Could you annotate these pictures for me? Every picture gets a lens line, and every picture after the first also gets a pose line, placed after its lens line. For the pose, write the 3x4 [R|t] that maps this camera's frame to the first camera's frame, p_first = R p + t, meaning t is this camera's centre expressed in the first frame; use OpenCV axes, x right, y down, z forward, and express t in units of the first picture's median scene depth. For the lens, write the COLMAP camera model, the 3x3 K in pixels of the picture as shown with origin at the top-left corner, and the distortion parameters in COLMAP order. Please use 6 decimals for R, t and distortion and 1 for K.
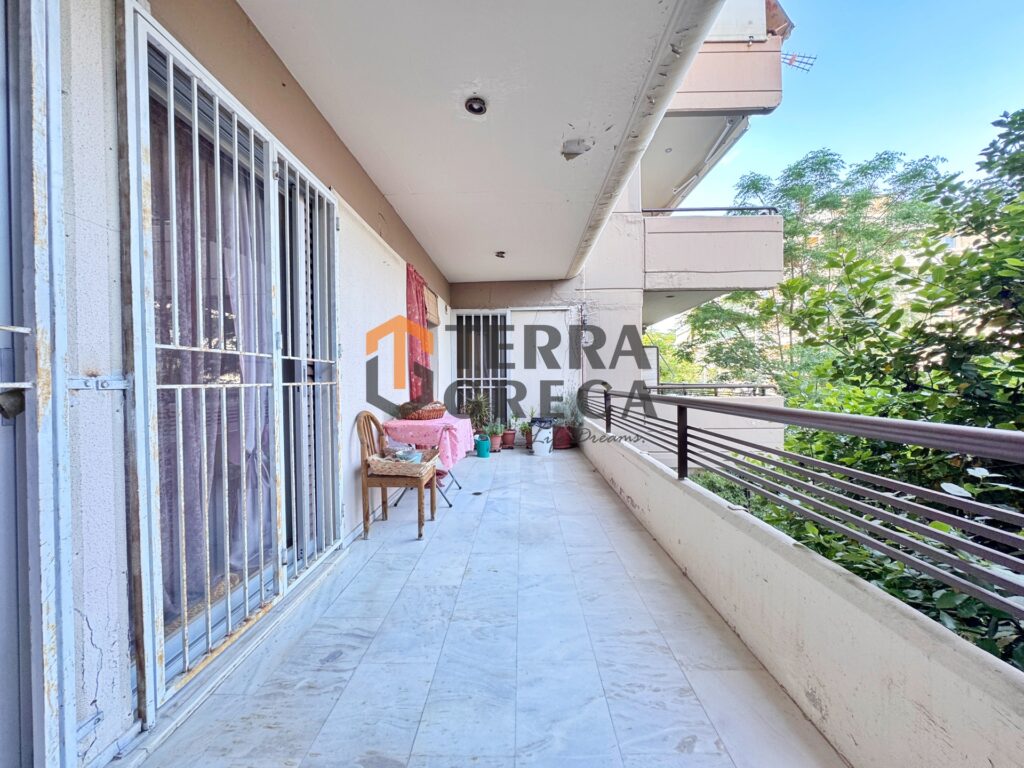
lens RADIAL K [[410.9, 0, 512.0], [0, 410.9, 384.0], [0, 0, 1]] dist [-0.003017, -0.000589]
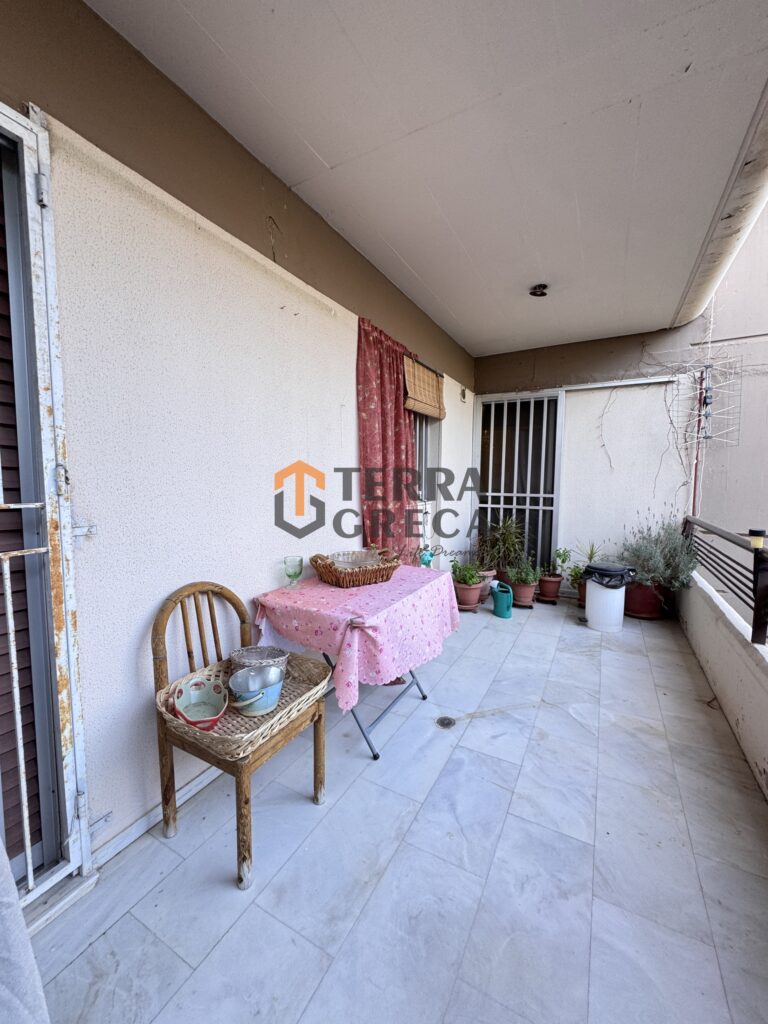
lens RADIAL K [[410.9, 0, 384.0], [0, 410.9, 512.0], [0, 0, 1]] dist [-0.003017, -0.000589]
pose [[0.890663, 0.052580, -0.451614, 0.051700], [-0.019547, 0.996800, 0.077504, -0.038680], [0.454244, -0.060202, 0.888841, 0.333778]]
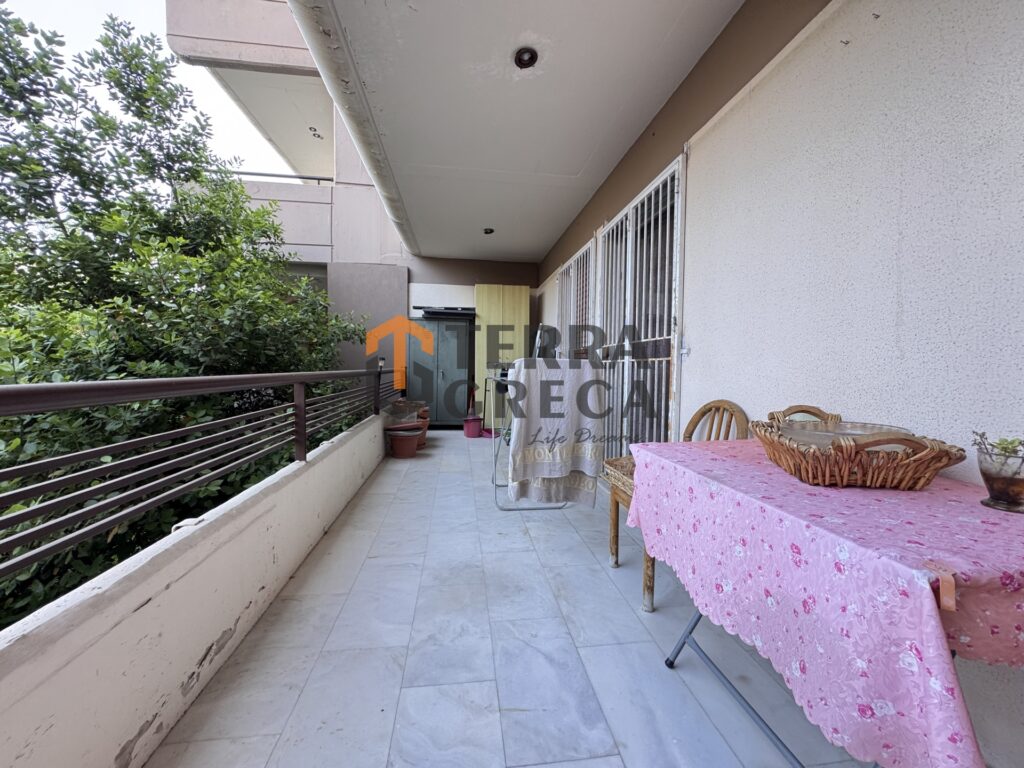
lens RADIAL K [[410.9, 0, 512.0], [0, 410.9, 384.0], [0, 0, 1]] dist [-0.003017, -0.000589]
pose [[-0.988121, 0.005249, -0.153587, 0.037440], [-0.002786, 0.998640, 0.052054, 0.003335], [0.153652, 0.051863, -0.986763, 0.824758]]
